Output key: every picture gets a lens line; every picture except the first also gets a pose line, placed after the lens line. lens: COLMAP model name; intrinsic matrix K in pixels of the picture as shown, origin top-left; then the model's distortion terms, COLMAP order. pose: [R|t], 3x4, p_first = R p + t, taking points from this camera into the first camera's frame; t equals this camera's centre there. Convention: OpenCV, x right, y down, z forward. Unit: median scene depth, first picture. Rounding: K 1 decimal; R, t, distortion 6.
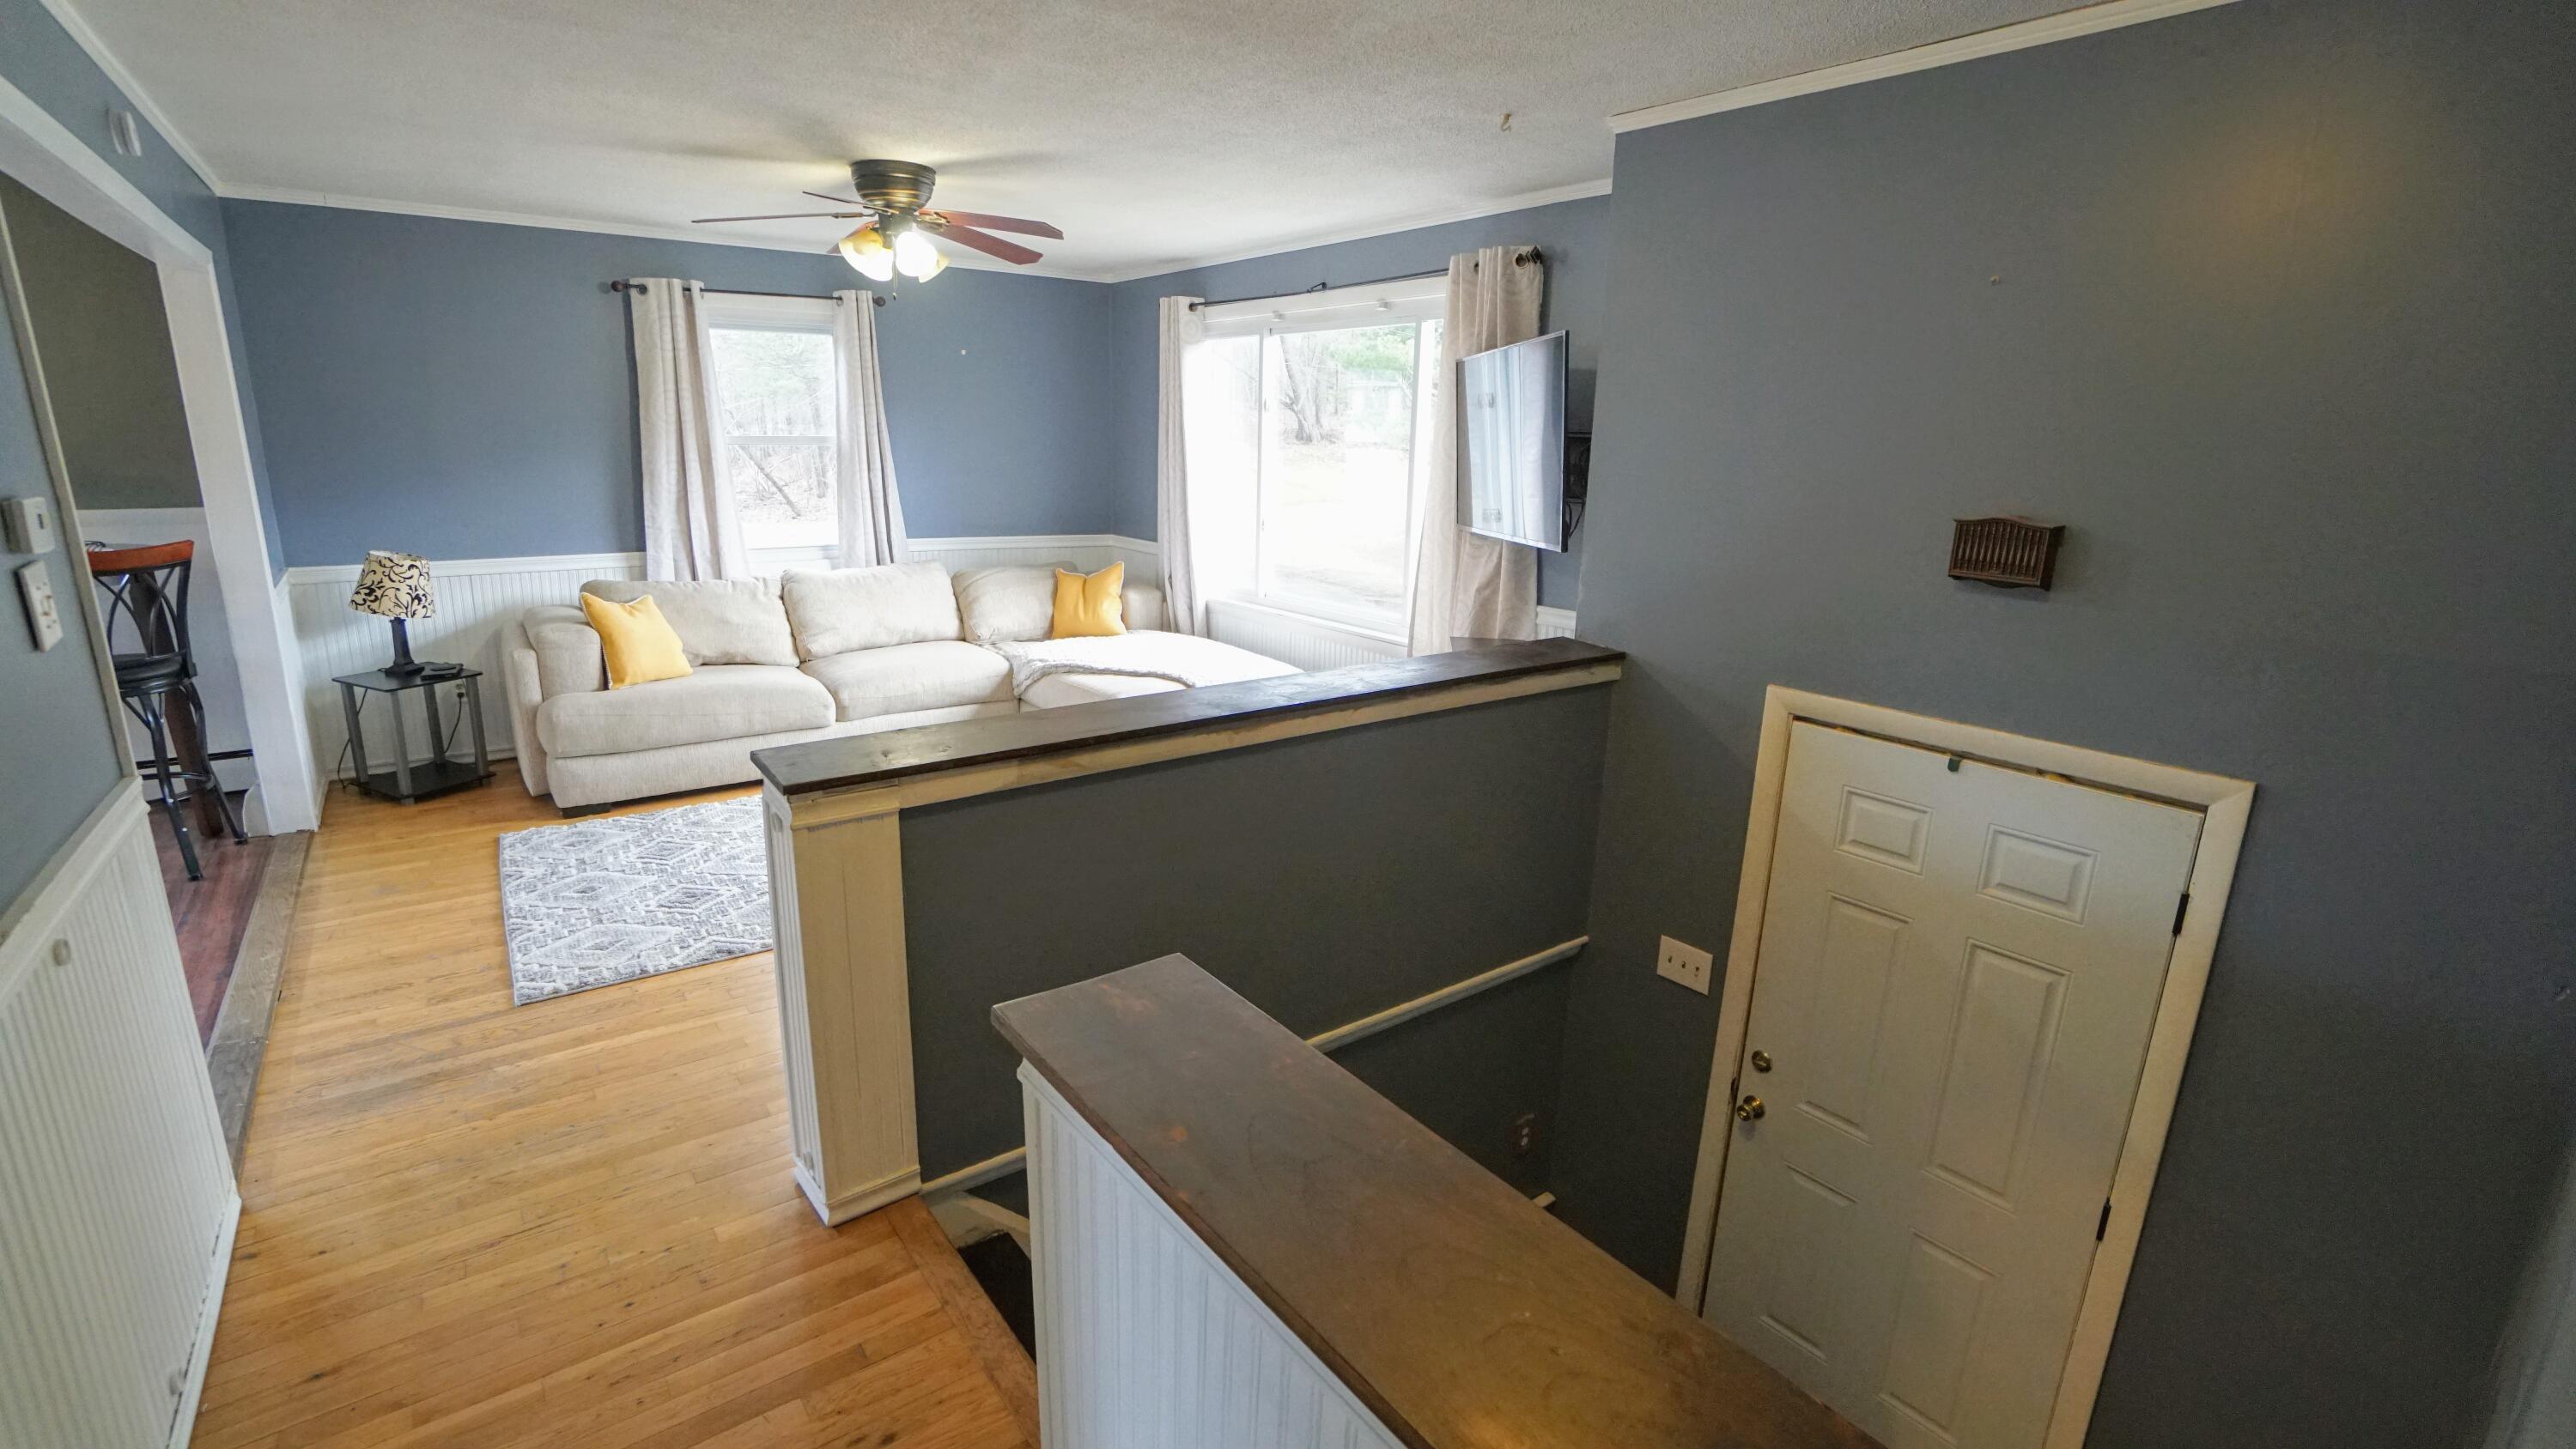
lens RADIAL K [[1131.6, 0, 1260.5], [0, 1131.6, 716.7], [0, 0, 1]] dist [-0.060251, 0.018563]
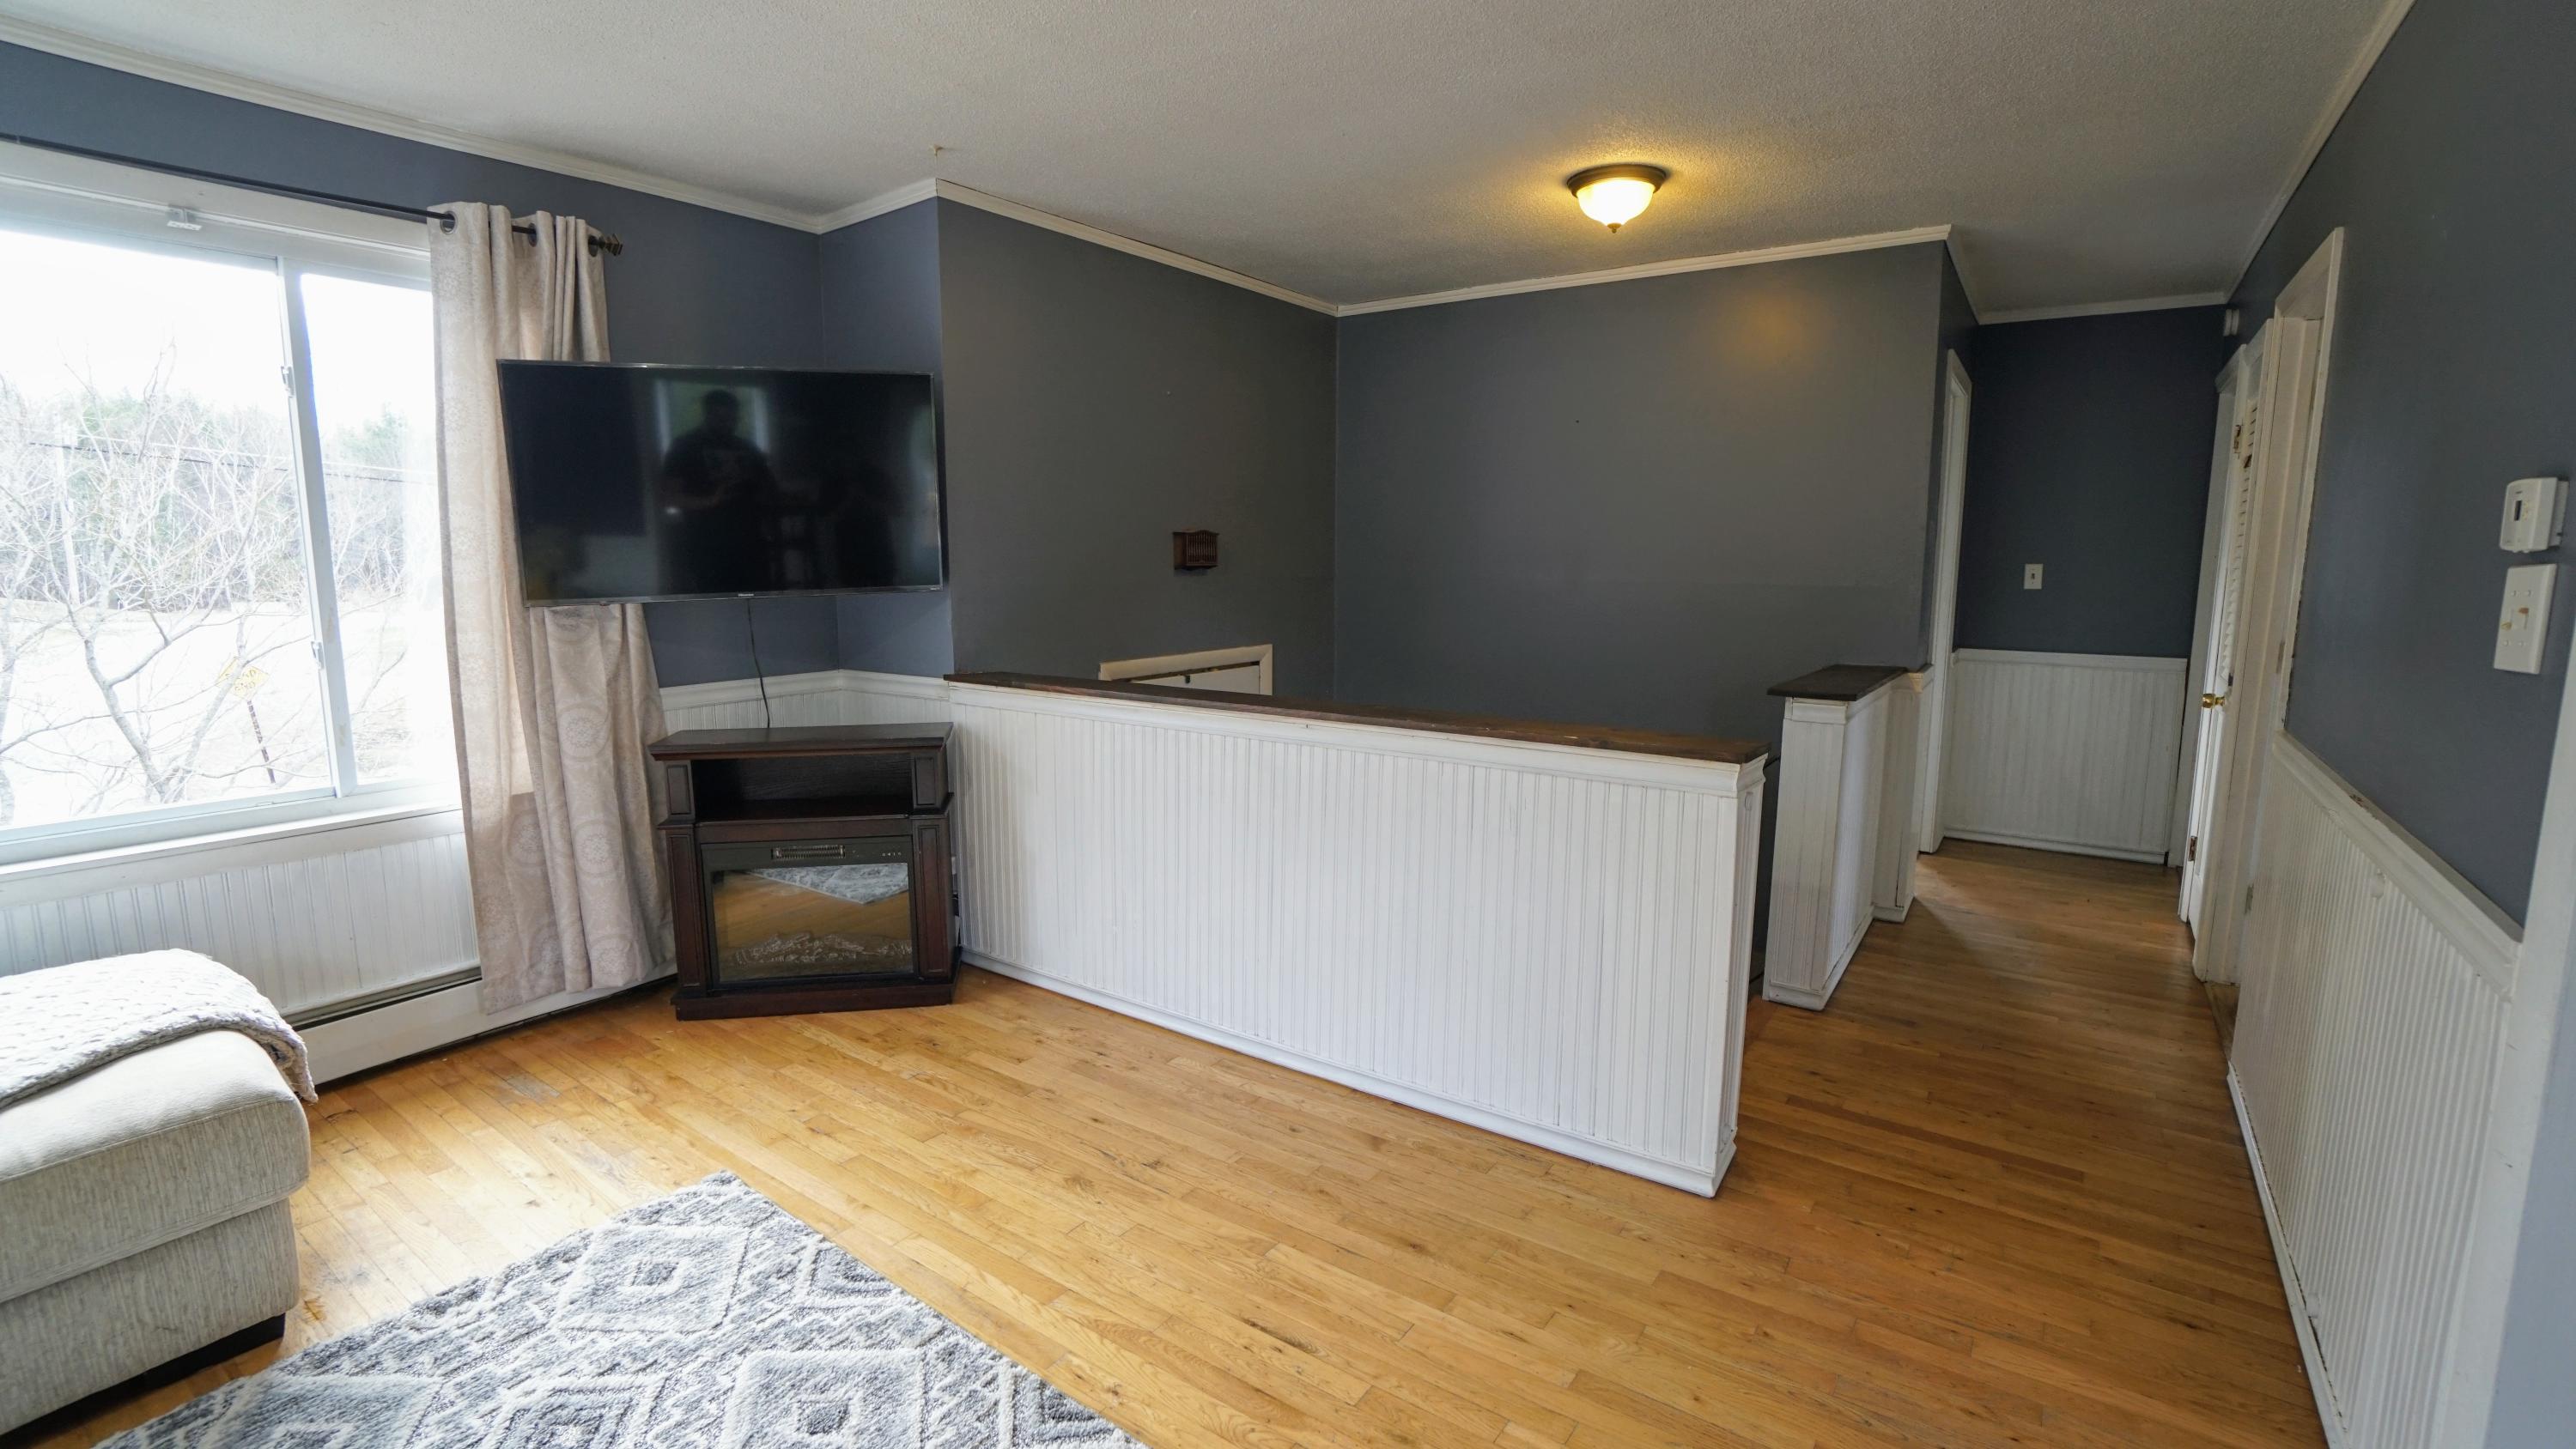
lens RADIAL K [[1131.6, 0, 1269.8], [0, 1131.6, 713.3], [0, 0, 1]] dist [-0.060251, 0.018563]
pose [[-0.297784, -0.156852, 0.941659, -0.544945], [0.227167, 0.946431, 0.229485, -0.143375], [-0.927211, 0.282251, -0.246200, 0.696741]]
